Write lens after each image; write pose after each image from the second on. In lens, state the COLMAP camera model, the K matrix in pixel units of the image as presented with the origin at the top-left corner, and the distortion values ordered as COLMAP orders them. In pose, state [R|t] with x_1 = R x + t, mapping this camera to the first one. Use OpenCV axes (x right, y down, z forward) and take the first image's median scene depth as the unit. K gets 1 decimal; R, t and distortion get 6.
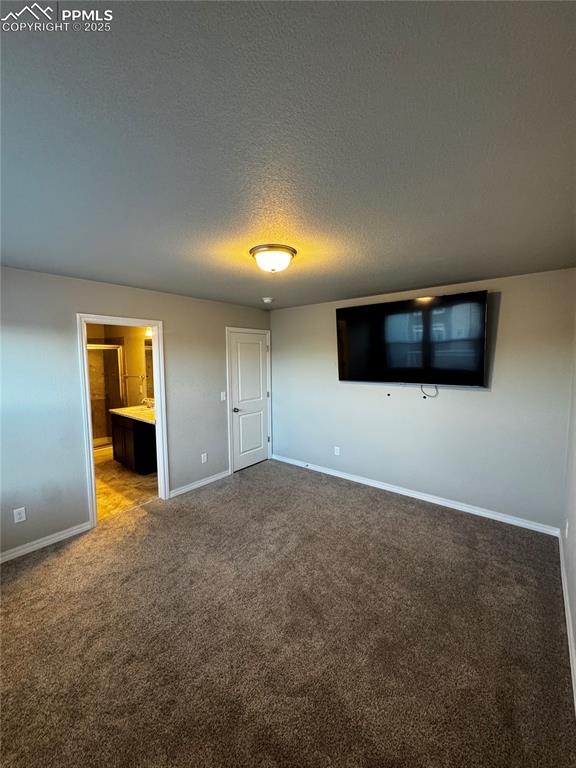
lens RADIAL K [[305.6, 0, 289.5], [0, 305.6, 383.9], [0, 0, 1]] dist [-0.006738, -0.000014]
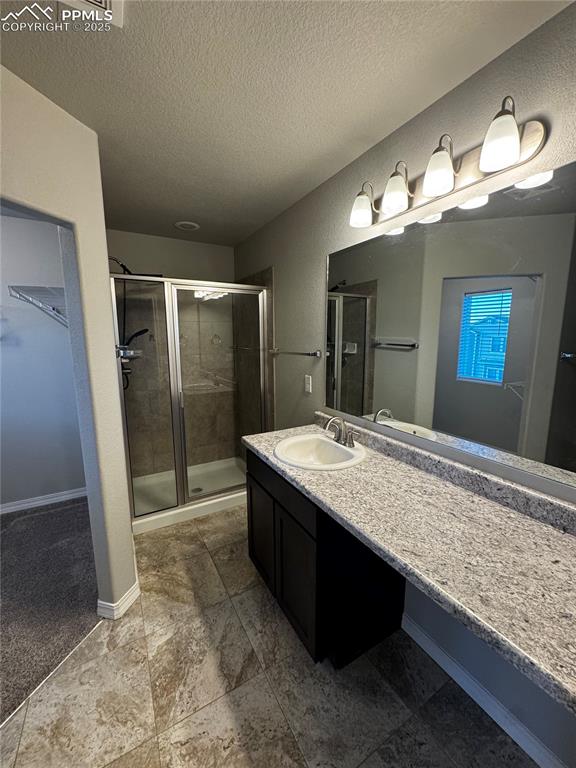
lens RADIAL K [[305.6, 0, 289.5], [0, 305.6, 383.9], [0, 0, 1]] dist [-0.006738, -0.000014]
pose [[0.934243, 0.060000, -0.351555, -0.397119], [-0.034247, 0.996284, 0.079026, -0.017015], [0.354990, -0.061790, 0.932826, 0.652427]]
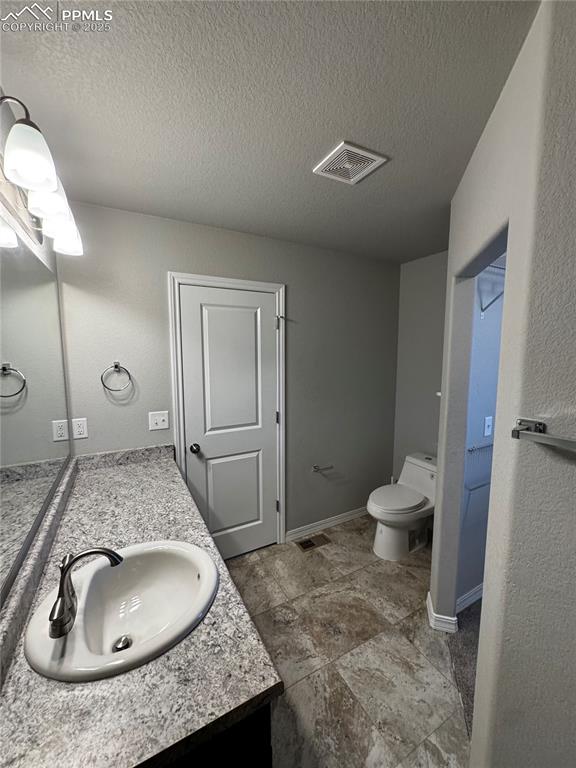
lens RADIAL K [[305.6, 0, 289.5], [0, 305.6, 383.9], [0, 0, 1]] dist [-0.006738, -0.000014]
pose [[-0.927238, -0.034257, 0.372903, -0.637065], [0.037440, 0.982337, 0.183338, -0.076043], [-0.372596, 0.183959, -0.909577, 1.089110]]
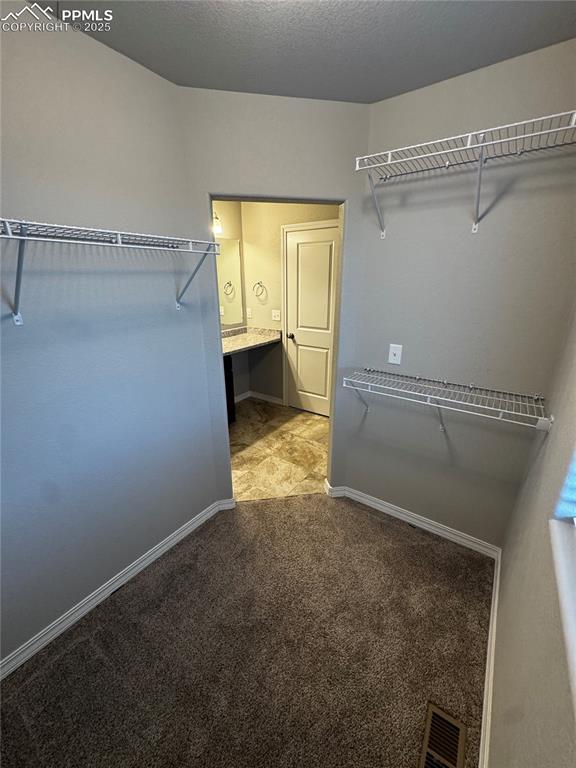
lens RADIAL K [[305.6, 0, 289.5], [0, 305.6, 383.9], [0, 0, 1]] dist [-0.006738, -0.000014]
pose [[-0.075141, -0.322960, 0.943425, -1.099237], [0.085865, 0.940490, 0.328794, -0.043511], [-0.993469, 0.105713, -0.042938, 0.799686]]
